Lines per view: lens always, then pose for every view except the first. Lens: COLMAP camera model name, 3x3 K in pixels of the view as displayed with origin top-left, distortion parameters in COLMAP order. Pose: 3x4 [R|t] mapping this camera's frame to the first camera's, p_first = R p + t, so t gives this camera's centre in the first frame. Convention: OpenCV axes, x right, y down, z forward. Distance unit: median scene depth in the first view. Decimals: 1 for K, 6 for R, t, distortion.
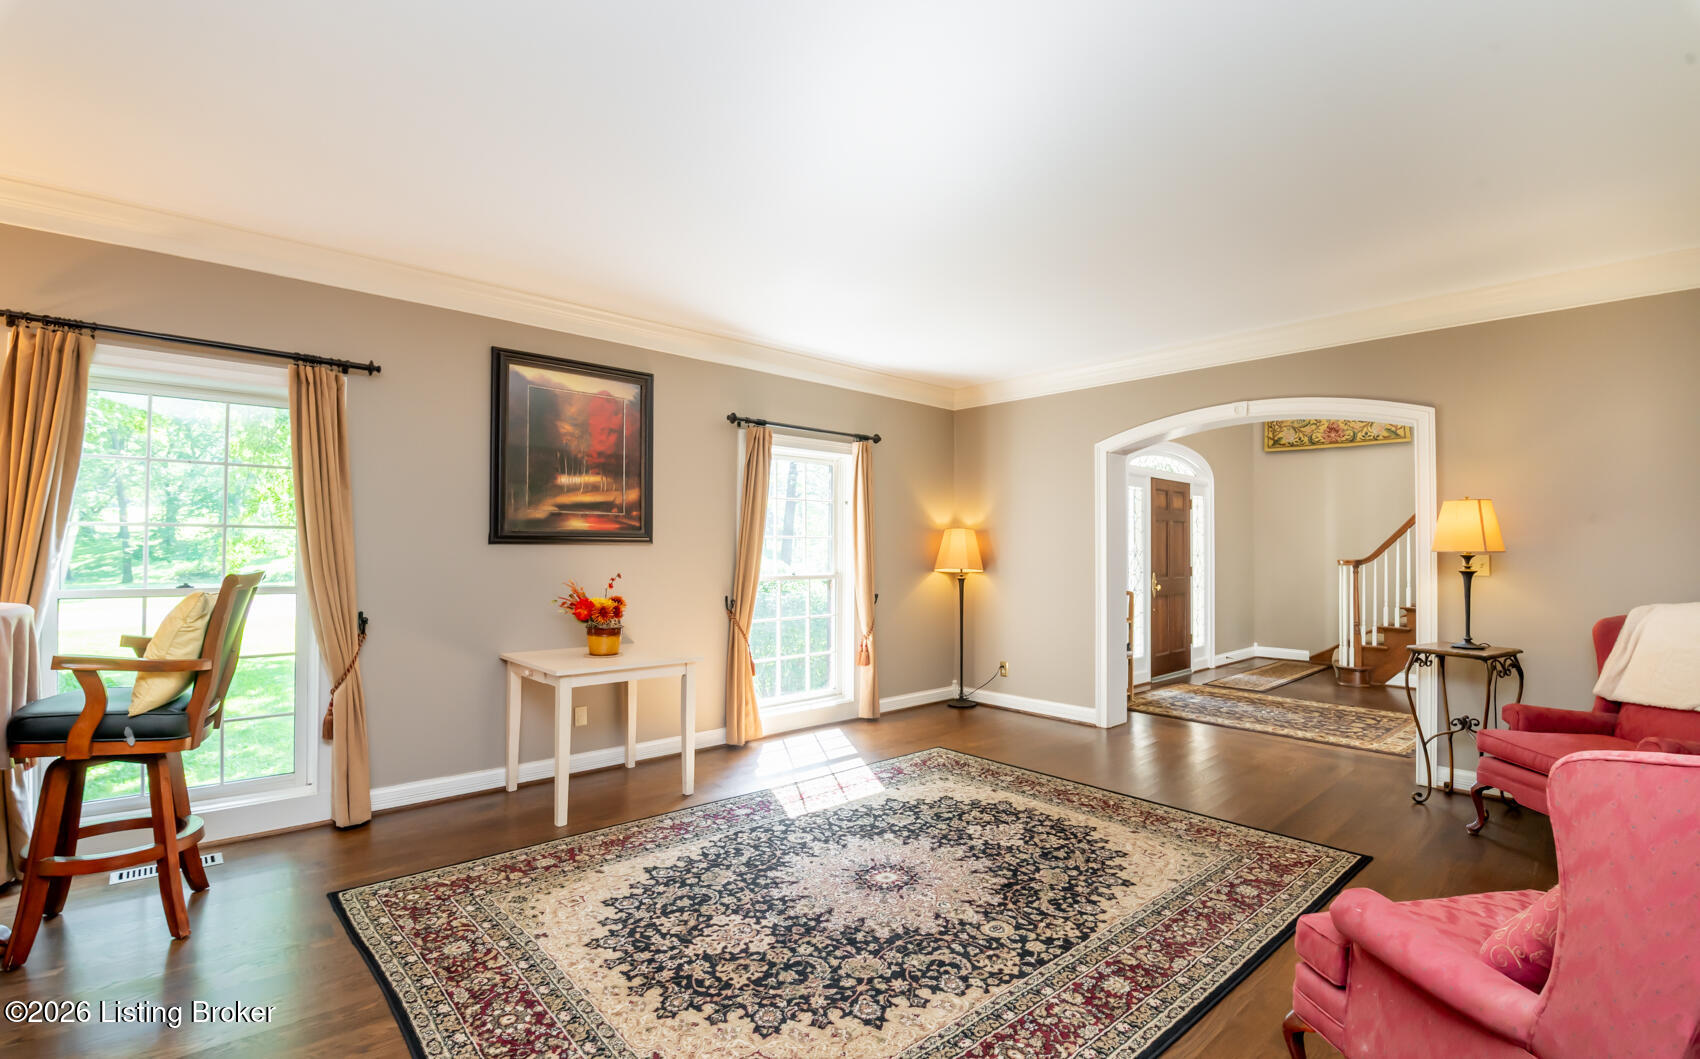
lens RADIAL K [[769.2, 0, 855.5], [0, 769.2, 538.3], [0, 0, 1]] dist [-0.022181, -0.000633]
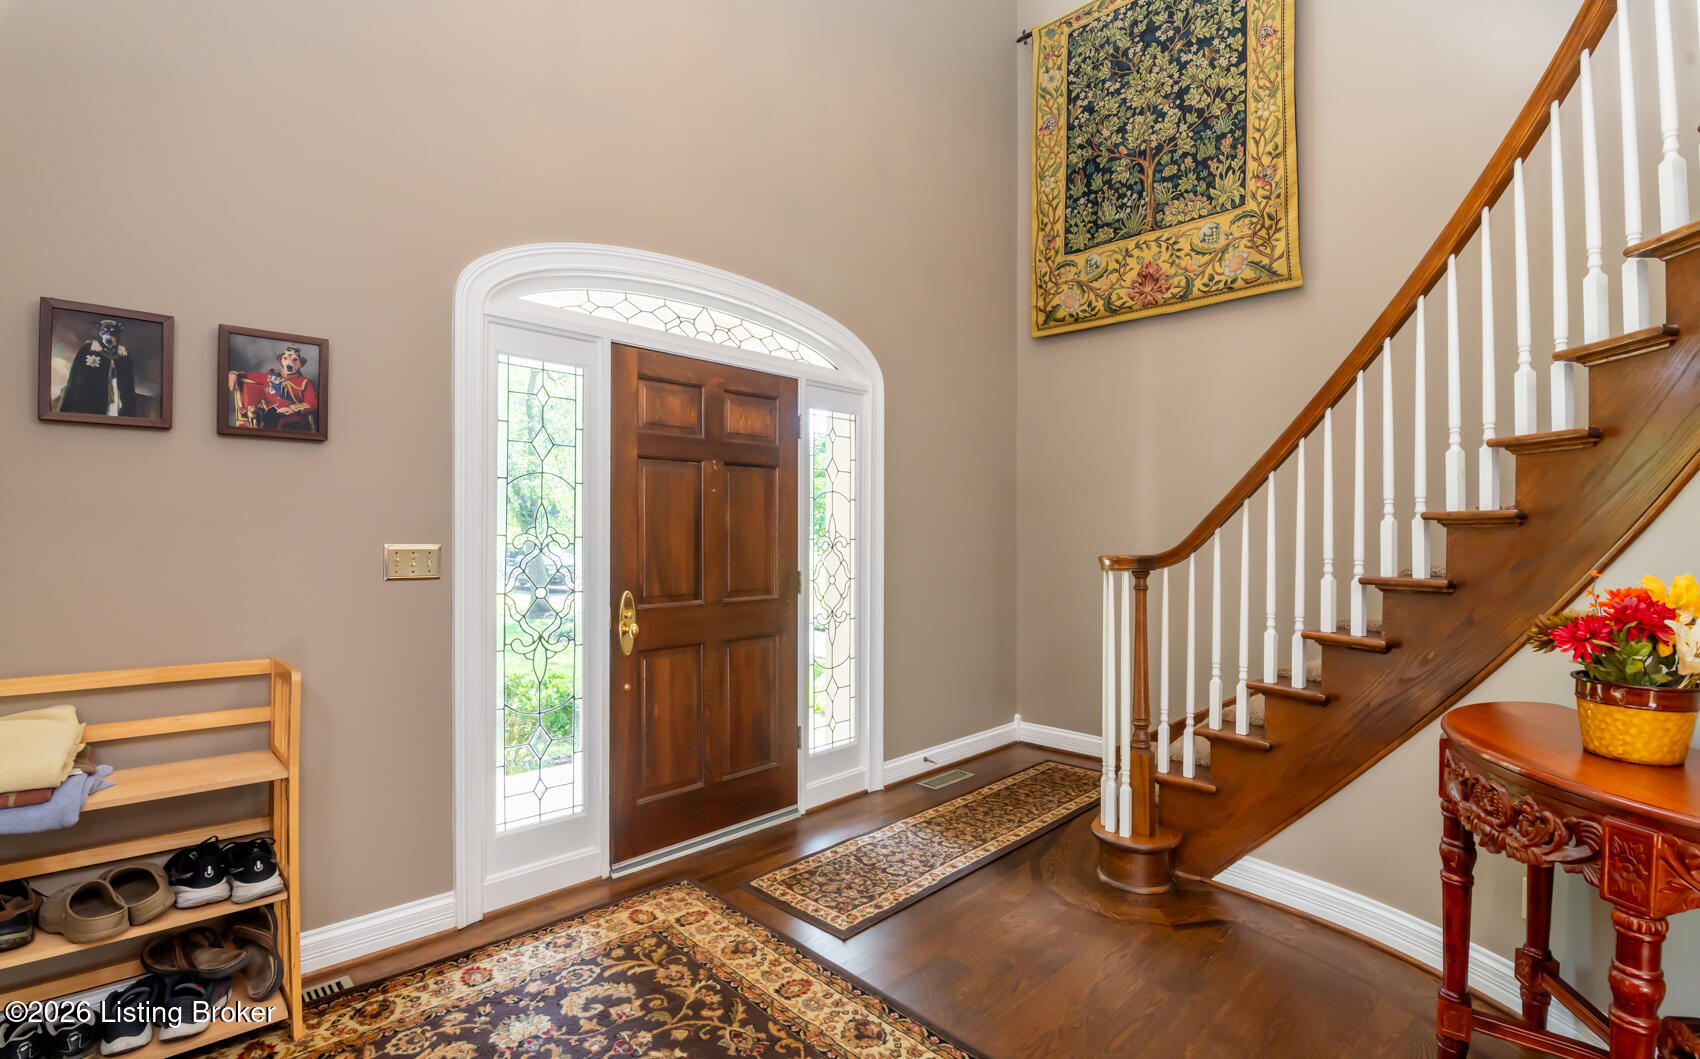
lens RADIAL K [[779.3, 0, 850.0], [0, 779.3, 529.5], [0, 0, 1]] dist [0.000201, -0.000127]
pose [[0.999261, -0.001242, 0.038426, 0.628206], [0.000911, 0.999962, 0.008643, 0.013924], [-0.038435, -0.008601, 0.999224, 0.775636]]
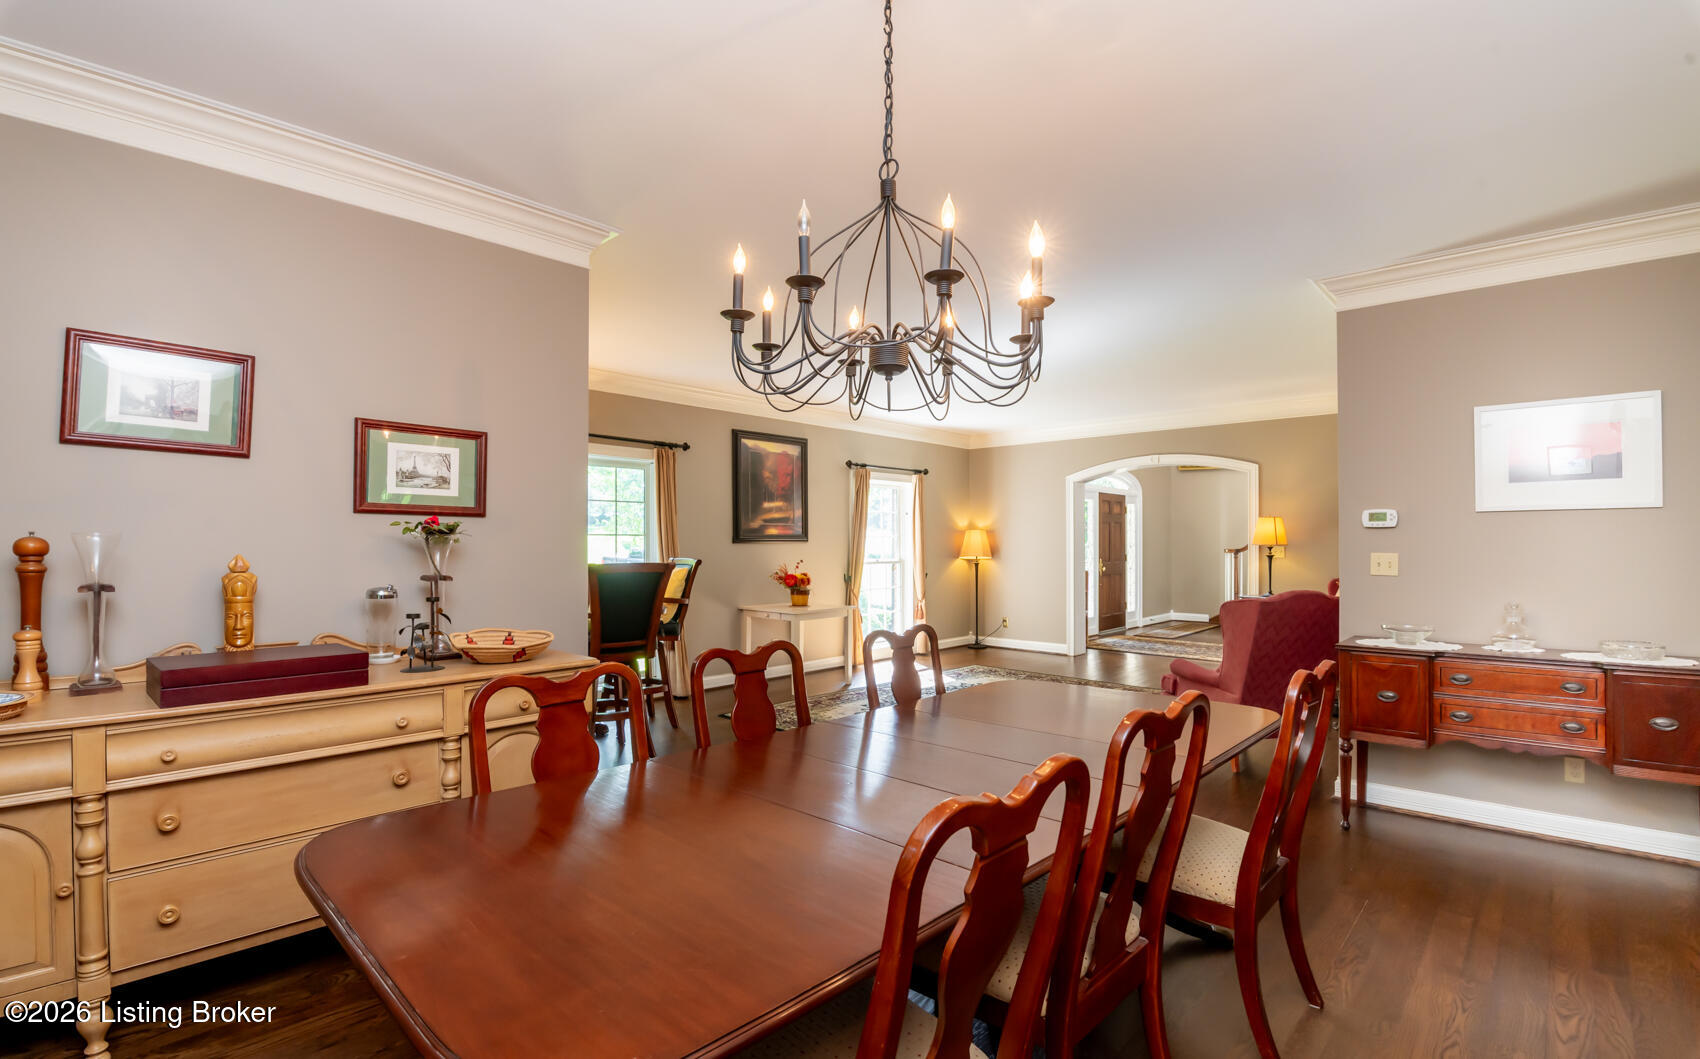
lens RADIAL K [[769.2, 0, 855.5], [0, 769.2, 538.3], [0, 0, 1]] dist [-0.022181, -0.000633]
pose [[0.997439, -0.004406, 0.071393, -0.223520], [0.003554, 0.999921, 0.012060, -0.016130], [-0.071440, -0.011775, 0.997375, -0.522419]]
